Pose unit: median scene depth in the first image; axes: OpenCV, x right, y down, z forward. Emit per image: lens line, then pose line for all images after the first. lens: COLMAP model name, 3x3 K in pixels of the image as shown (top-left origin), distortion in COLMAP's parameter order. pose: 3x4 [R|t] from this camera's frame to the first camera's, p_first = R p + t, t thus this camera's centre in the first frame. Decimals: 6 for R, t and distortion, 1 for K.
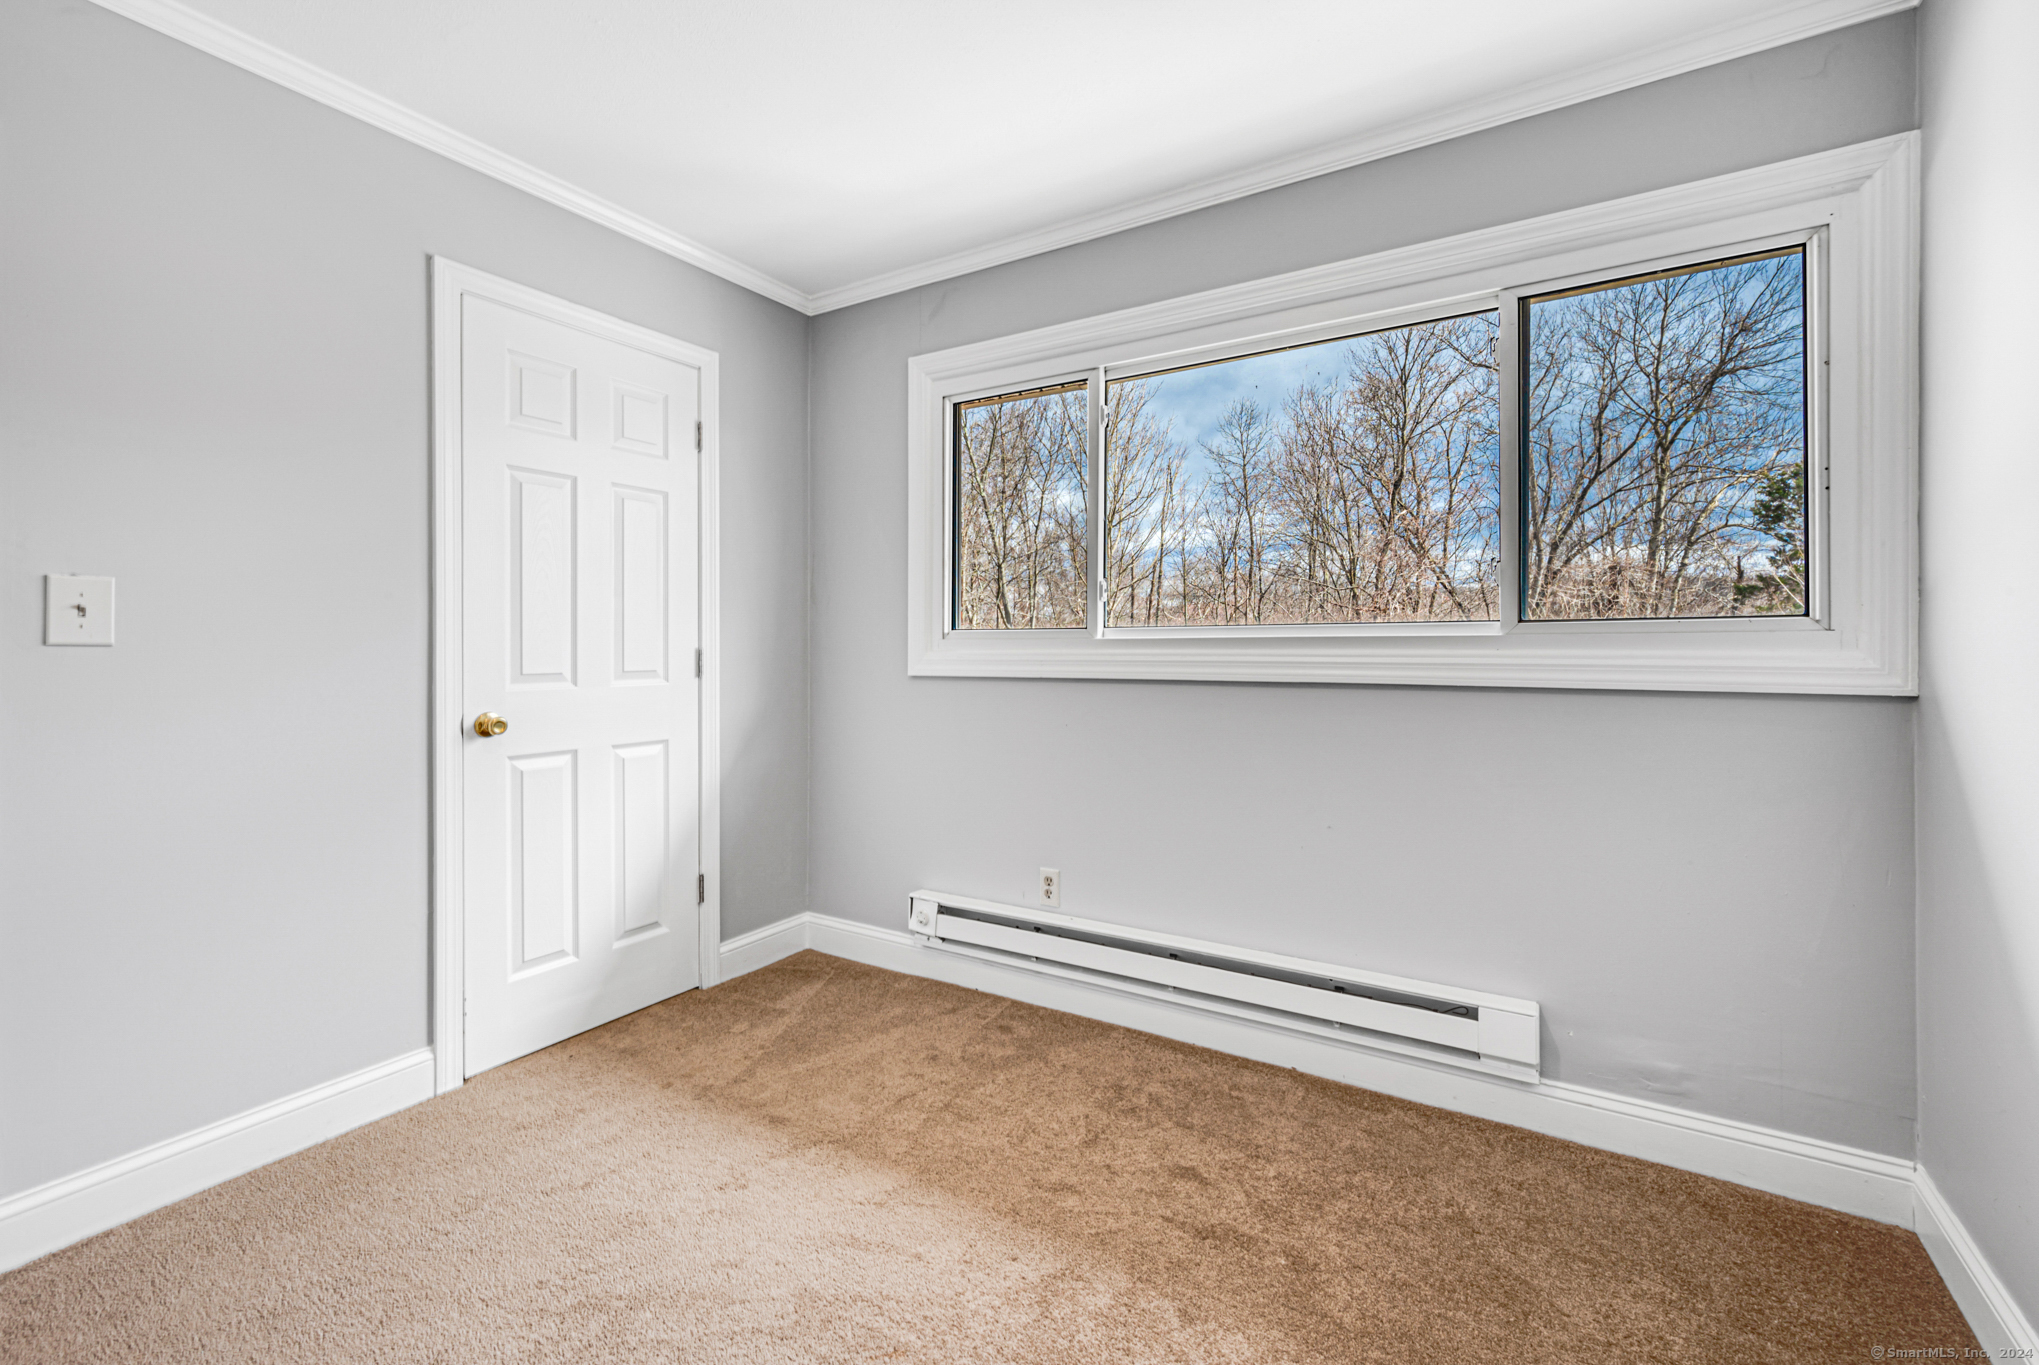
lens RADIAL K [[836.5, 0, 1054.6], [0, 836.5, 673.2], [0, 0, 1]] dist [-0.000154, 0.000025]
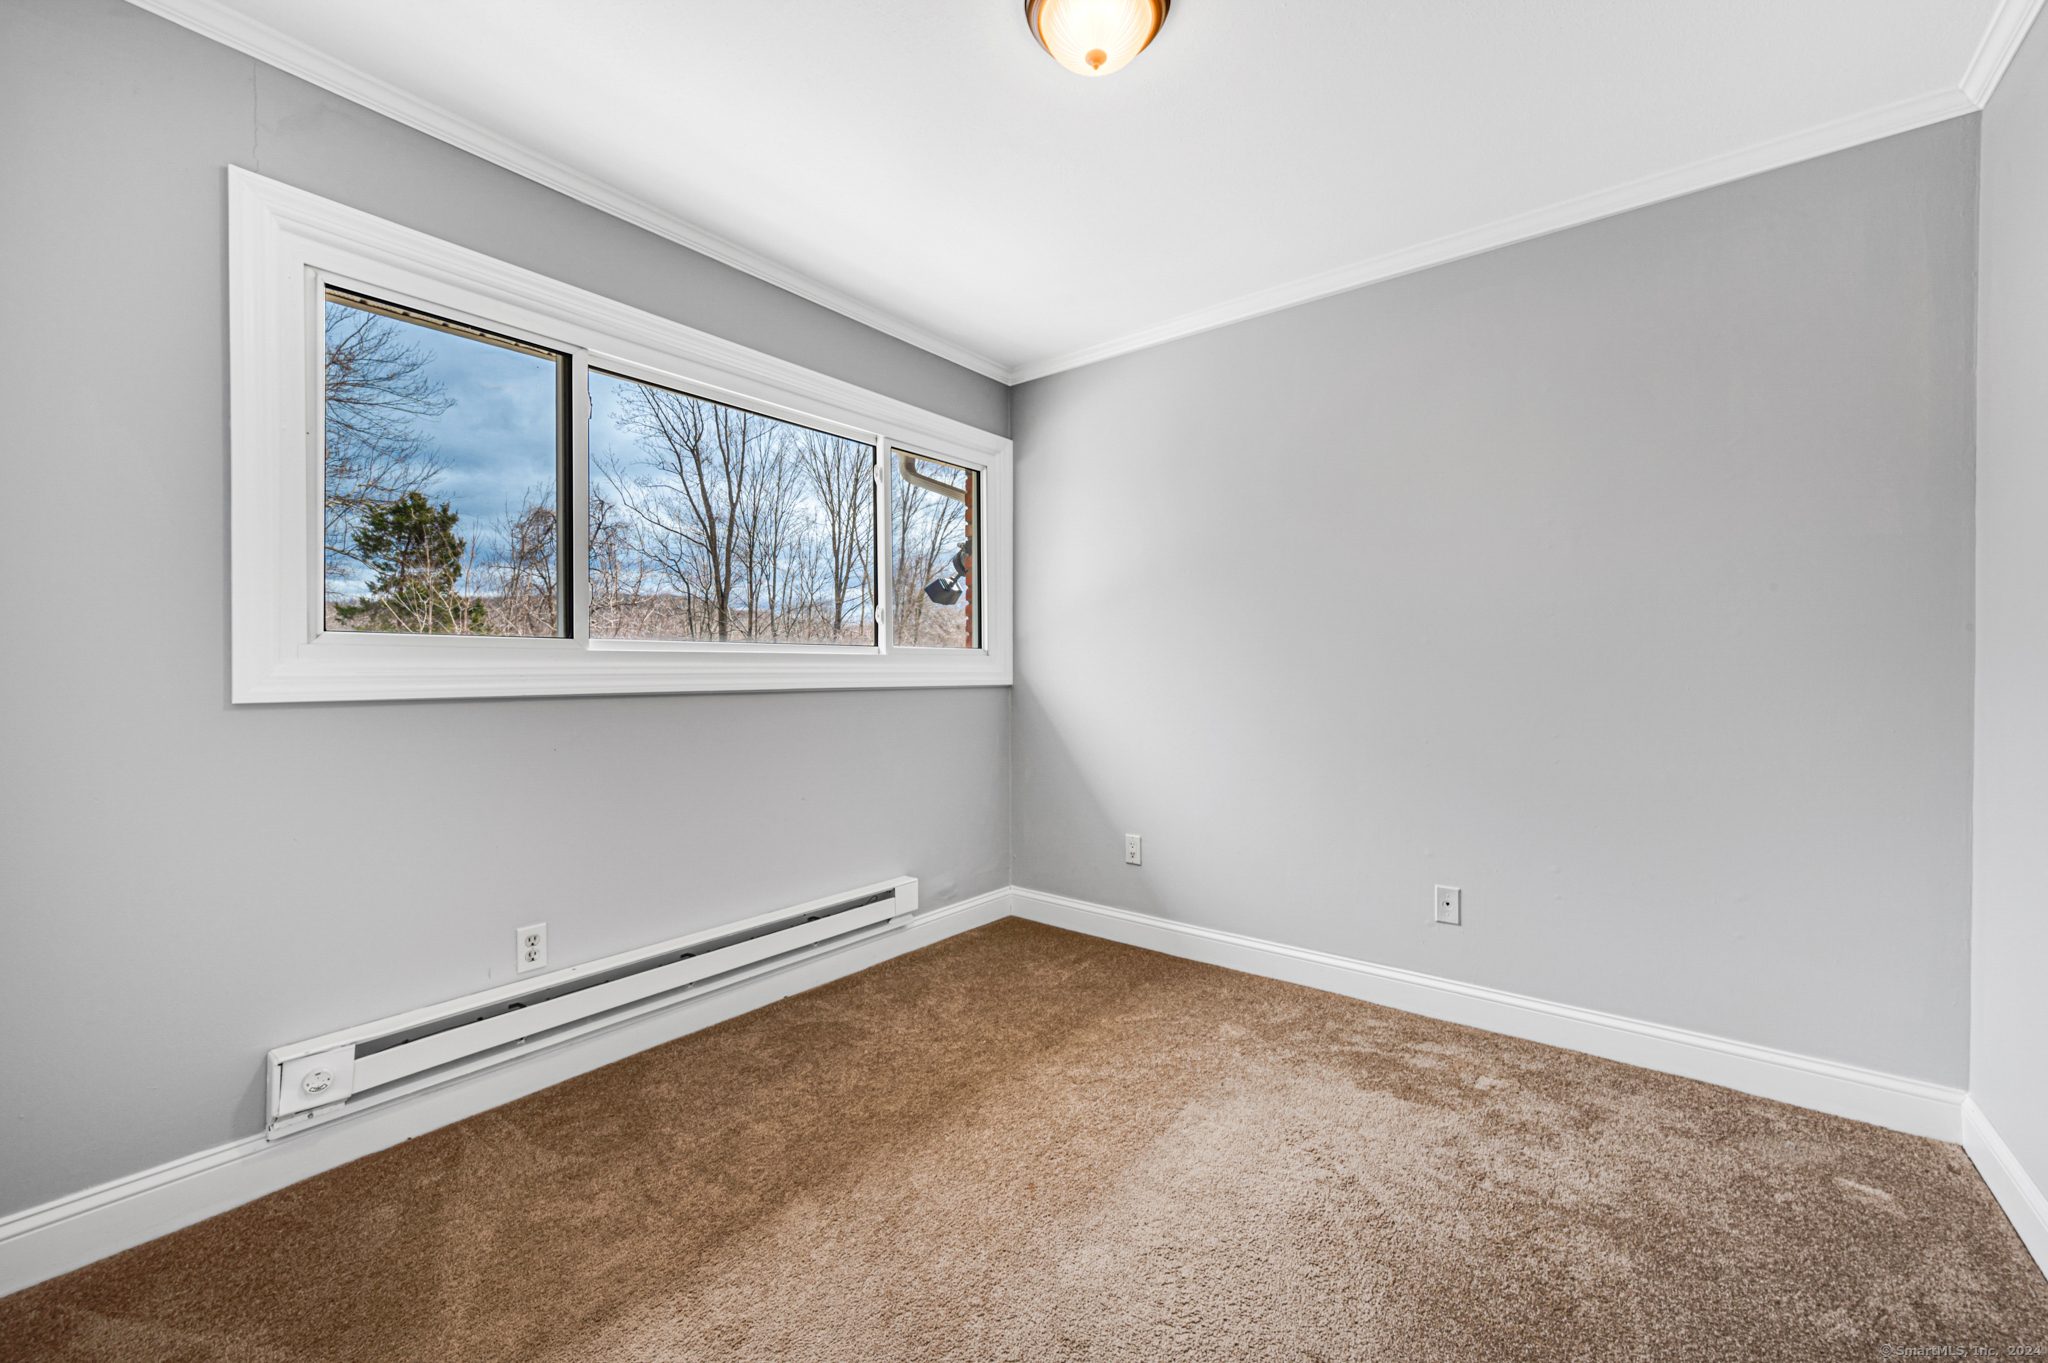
lens RADIAL K [[810.7, 0, 1015.6], [0, 810.7, 687.6], [0, 0, 1]] dist [-0.007220, 0.001222]
pose [[0.134312, -0.022972, 0.990673, -0.801793], [0.028369, 0.999411, 0.019328, -0.003283], [-0.990533, 0.025508, 0.134885, 0.455532]]
